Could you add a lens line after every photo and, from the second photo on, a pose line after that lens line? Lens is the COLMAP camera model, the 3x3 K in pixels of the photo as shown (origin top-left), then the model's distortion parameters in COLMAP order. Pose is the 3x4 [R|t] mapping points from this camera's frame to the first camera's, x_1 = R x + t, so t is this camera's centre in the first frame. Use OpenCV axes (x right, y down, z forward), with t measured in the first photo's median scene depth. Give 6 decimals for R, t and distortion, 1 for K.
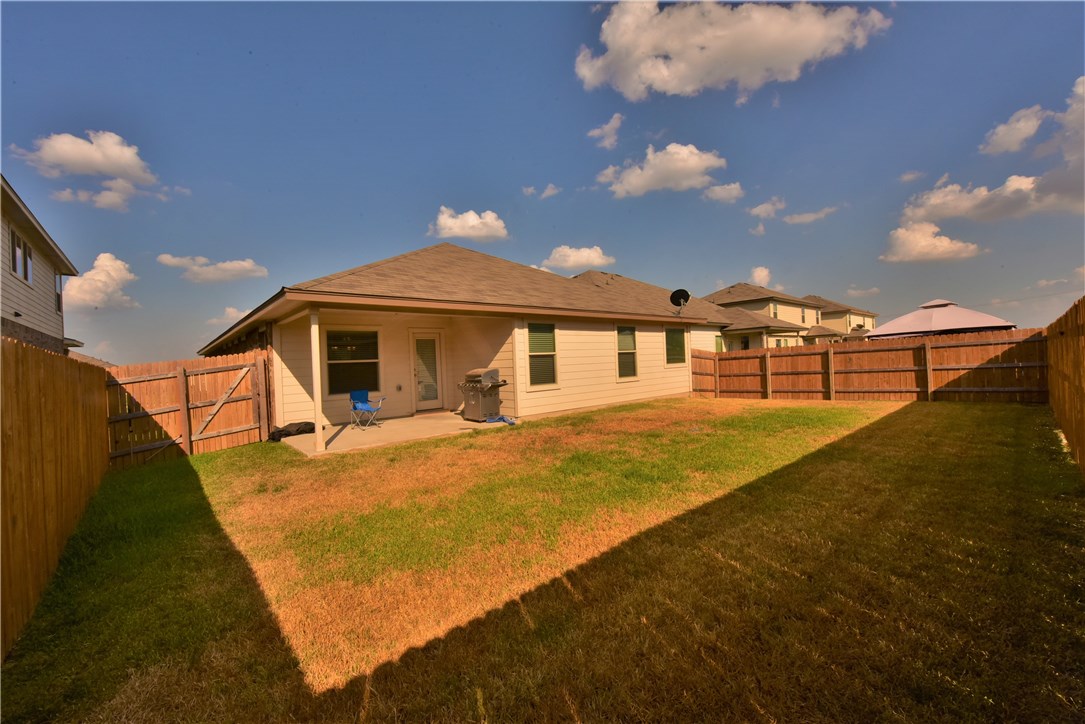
lens RADIAL K [[432.1, 0, 546.0], [0, 432.1, 362.1], [0, 0, 1]] dist [-0.003939, -0.000128]
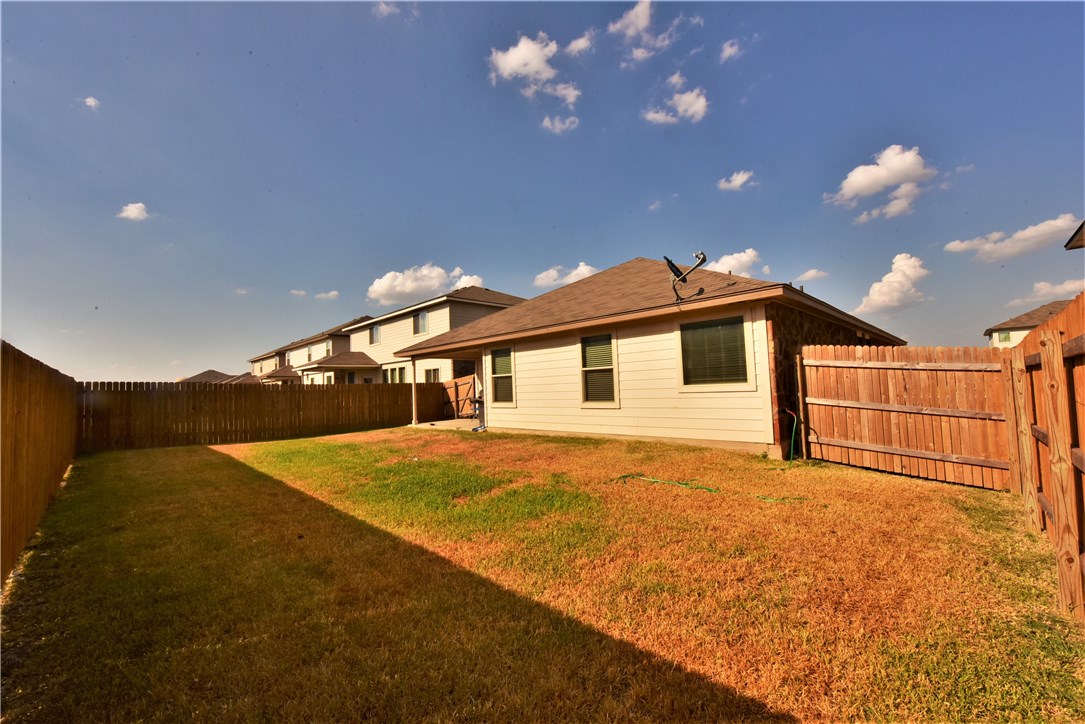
lens RADIAL K [[432.1, 0, 546.0], [0, 432.1, 362.1], [0, 0, 1]] dist [-0.003939, -0.000128]
pose [[0.082178, -0.017181, -0.996470, 0.956442], [0.037471, 0.999198, -0.014138, -0.028478], [0.995913, -0.036177, 0.082756, 0.863923]]
